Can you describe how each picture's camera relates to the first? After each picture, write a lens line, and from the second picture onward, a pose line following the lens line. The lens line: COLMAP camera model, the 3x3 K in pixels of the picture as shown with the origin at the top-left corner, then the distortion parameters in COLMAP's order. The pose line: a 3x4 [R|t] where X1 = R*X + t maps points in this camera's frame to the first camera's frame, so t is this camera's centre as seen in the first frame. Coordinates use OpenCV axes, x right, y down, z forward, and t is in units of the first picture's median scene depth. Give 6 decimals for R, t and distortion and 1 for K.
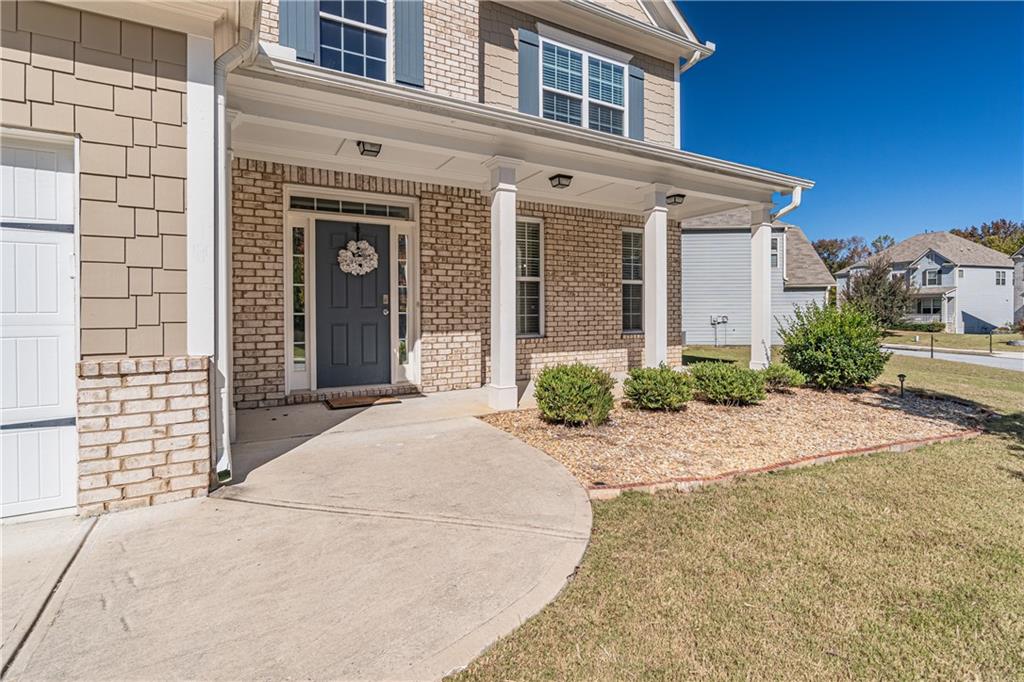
lens RADIAL K [[480.7, 0, 510.0], [0, 480.7, 313.2], [0, 0, 1]] dist [0.000716, -0.000623]
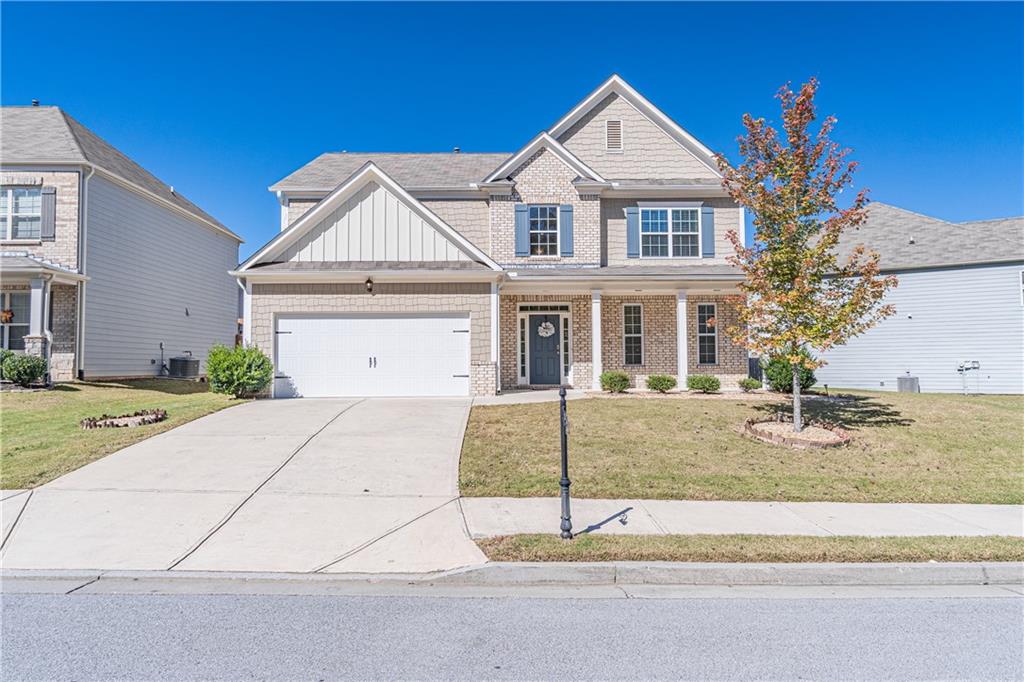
lens RADIAL K [[646.7, 0, 512.8], [0, 646.7, 335.4], [0, 0, 1]] dist [-0.004687, -0.001984]
pose [[0.881675, -0.025278, -0.471179, 0.962770], [0.001124, 0.998674, -0.051473, 0.070801], [0.471855, 0.044853, 0.880534, -1.736926]]
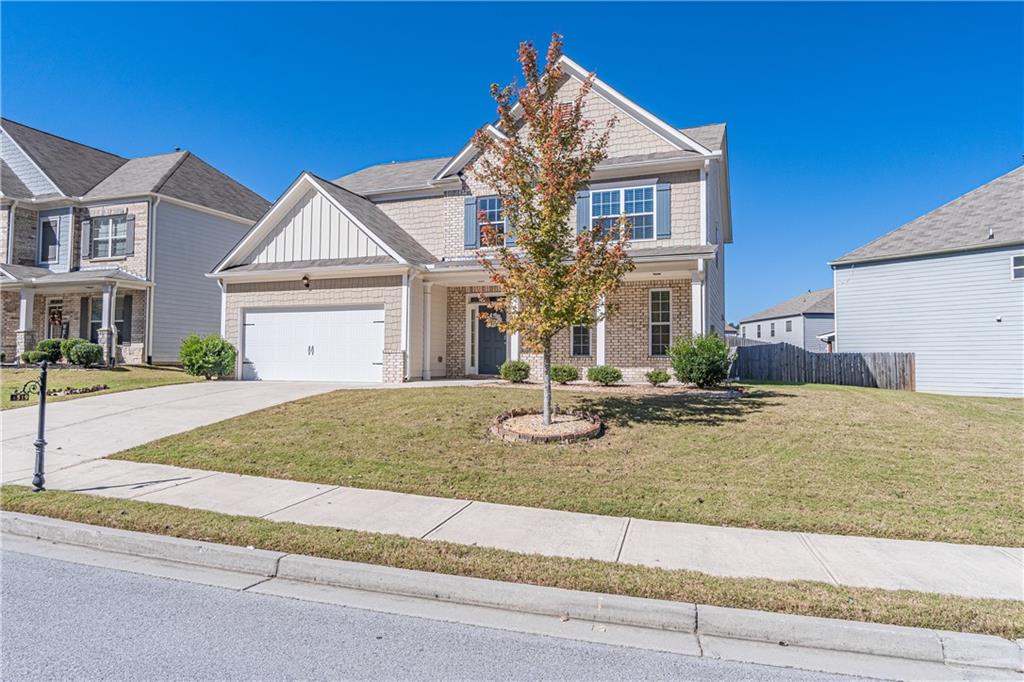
lens RADIAL K [[632.9, 0, 516.2], [0, 632.9, 339.1], [0, 0, 1]] dist [-0.004344, 0.009426]
pose [[0.646215, -0.023240, -0.762801, 1.996366], [-0.013133, 0.999050, -0.041564, 0.099415], [0.763042, 0.036878, 0.645296, -0.862503]]
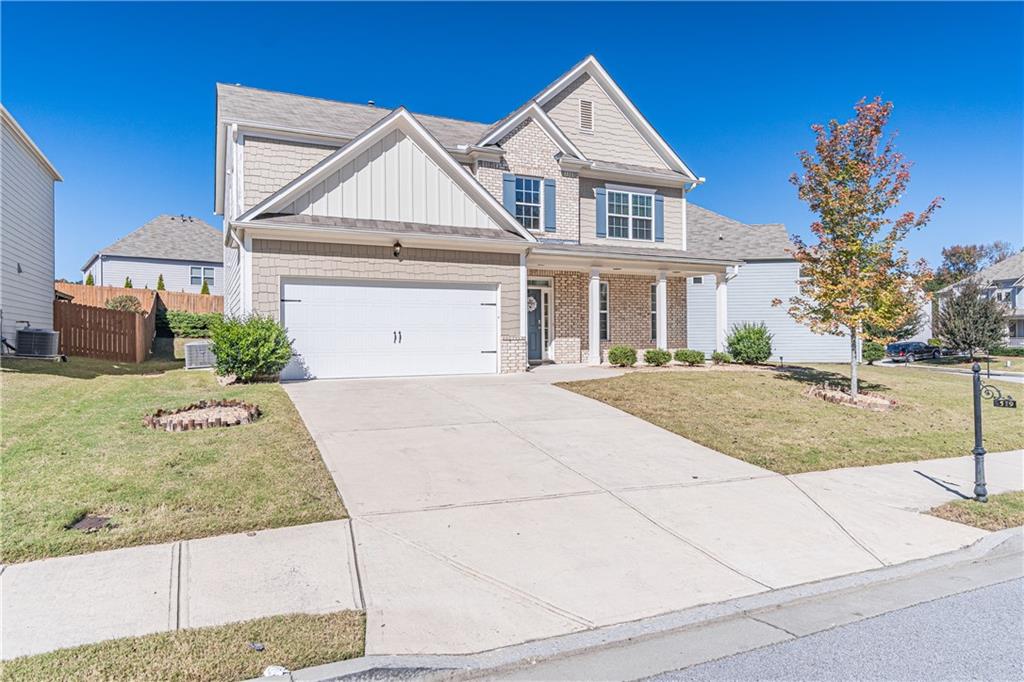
lens RADIAL K [[632.9, 0, 511.7], [0, 632.9, 333.6], [0, 0, 1]] dist [-0.004344, 0.009426]
pose [[0.997930, -0.002842, -0.064252, -0.192372], [0.001968, 0.999905, -0.013671, 0.063338], [0.064285, 0.013517, 0.997840, -1.917982]]
